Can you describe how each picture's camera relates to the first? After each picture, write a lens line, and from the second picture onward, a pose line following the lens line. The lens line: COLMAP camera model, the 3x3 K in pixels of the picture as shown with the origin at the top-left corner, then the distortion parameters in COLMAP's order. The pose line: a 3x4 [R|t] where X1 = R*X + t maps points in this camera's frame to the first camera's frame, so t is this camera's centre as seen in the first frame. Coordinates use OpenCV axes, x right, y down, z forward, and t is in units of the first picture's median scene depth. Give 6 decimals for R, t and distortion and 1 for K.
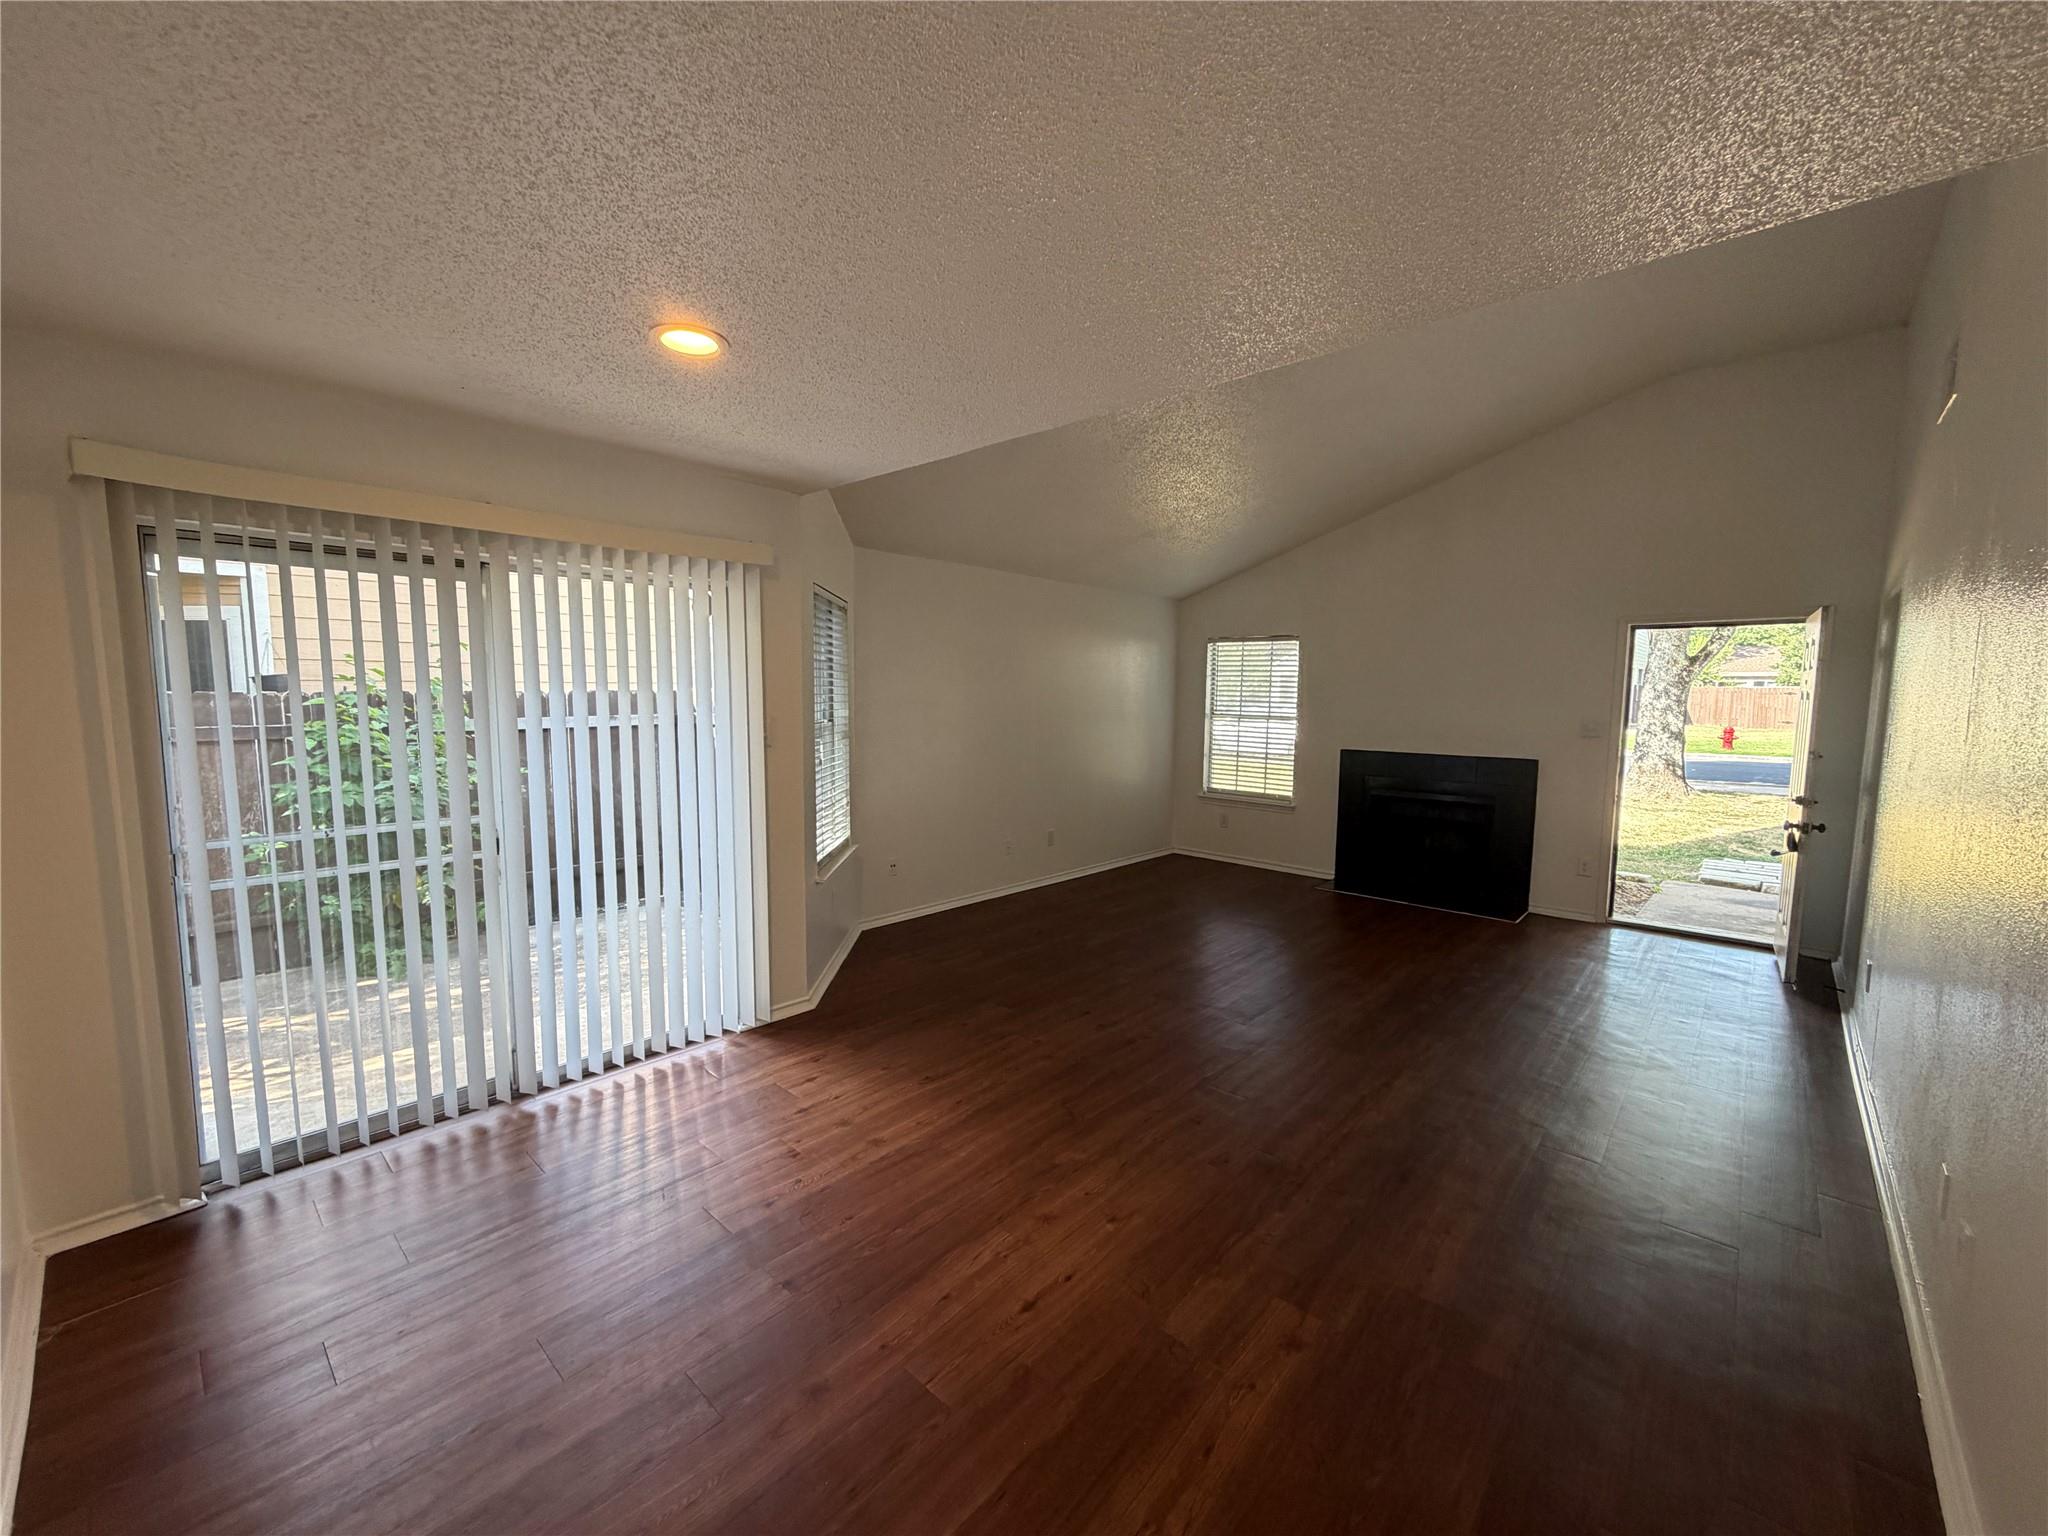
lens RADIAL K [[822.6, 0, 1015.1], [0, 822.6, 775.1], [0, 0, 1]] dist [0.000611, 0.000346]
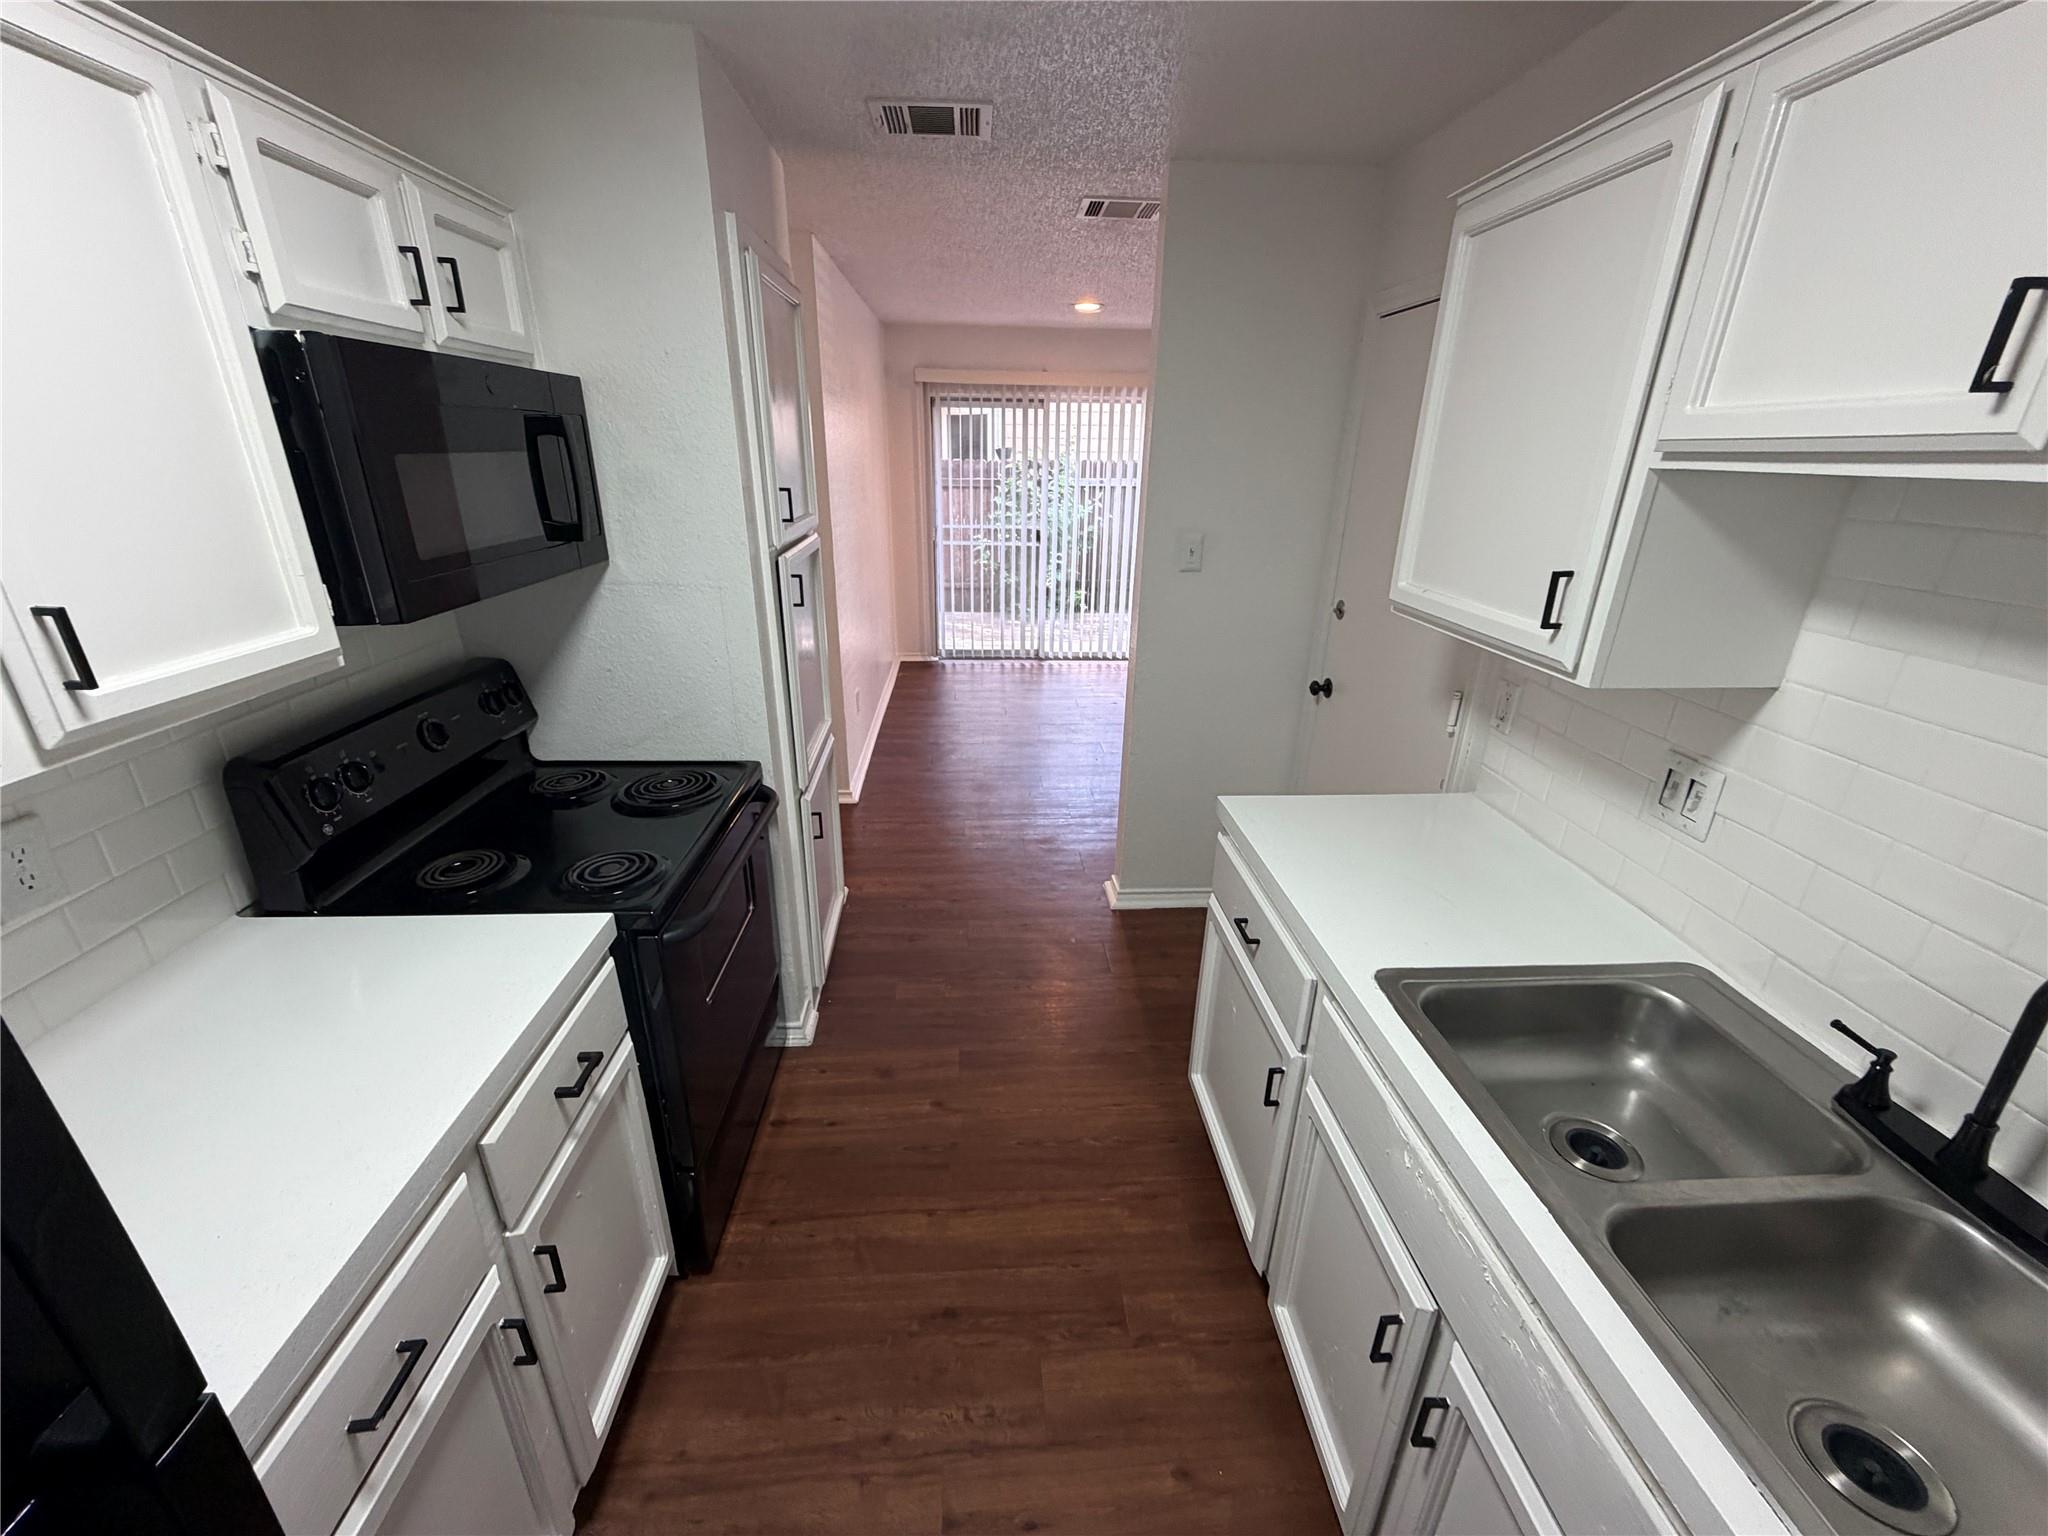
lens RADIAL K [[822.6, 0, 1015.1], [0, 822.6, 775.1], [0, 0, 1]] dist [0.000611, 0.000346]
pose [[0.716821, 0.263494, -0.645553, 1.014183], [-0.078329, 0.950417, 0.300952, 0.030997], [0.692844, -0.165163, 0.701918, -0.764040]]
